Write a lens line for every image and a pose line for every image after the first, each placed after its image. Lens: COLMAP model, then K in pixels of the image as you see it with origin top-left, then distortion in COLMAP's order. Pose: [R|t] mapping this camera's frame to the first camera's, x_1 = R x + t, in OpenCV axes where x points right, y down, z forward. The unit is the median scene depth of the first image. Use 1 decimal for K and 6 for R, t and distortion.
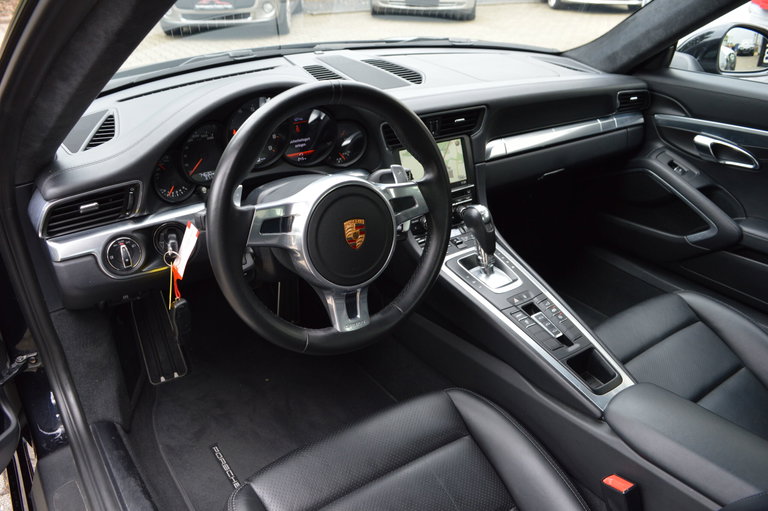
lens RADIAL K [[591.0, 0, 384.0], [0, 591.0, 255.5], [0, 0, 1]] dist [-0.098891, 0.001656]
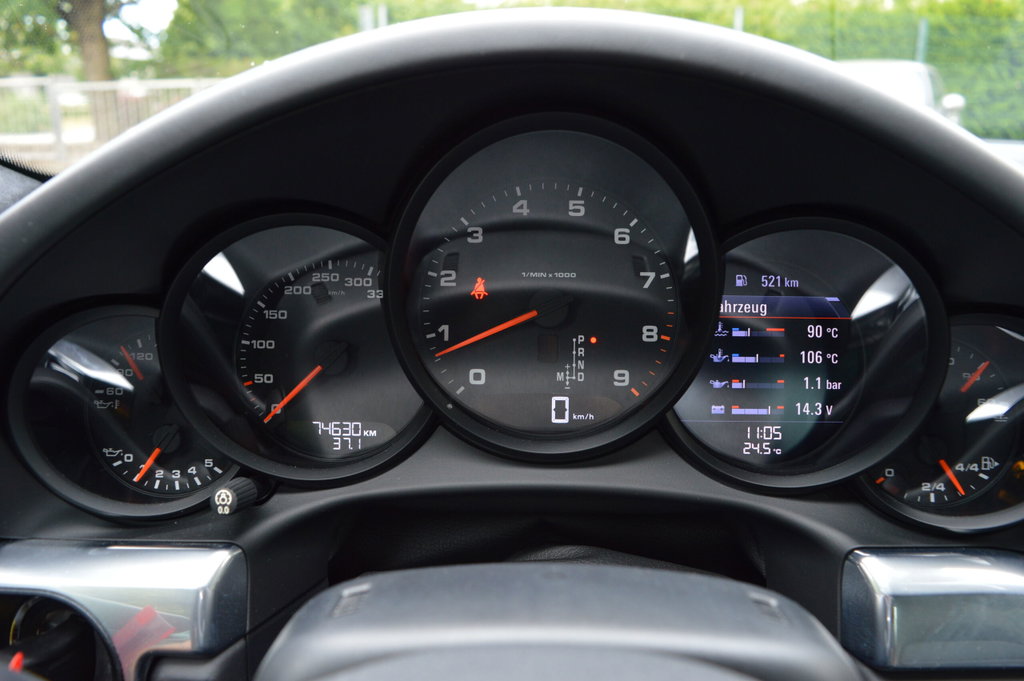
lens RADIAL K [[788.0, 0, 512.0], [0, 788.0, 340.5], [0, 0, 1]] dist [-0.098891, 0.001656]
pose [[0.789504, 0.152513, -0.594494, -0.047522], [-0.271013, 0.955714, -0.114731, -0.165233], [0.550668, 0.251697, 0.795873, 0.797079]]
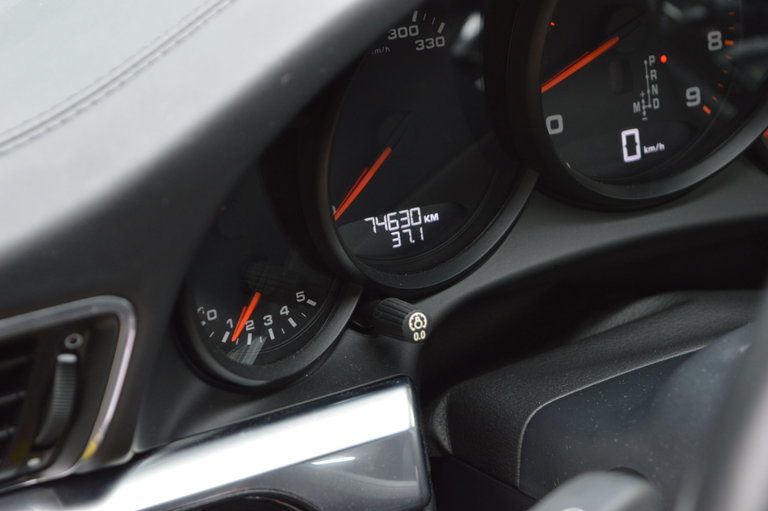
lens RADIAL K [[1740.7, 0, 384.0], [0, 1740.7, 255.5], [0, 0, 1]] dist [0.016117, 0.240388]
pose [[0.989430, 0.061559, -0.131296, -0.240538], [-0.063491, 0.997926, -0.010577, -0.126363], [0.130373, 0.018801, 0.991287, 0.421932]]
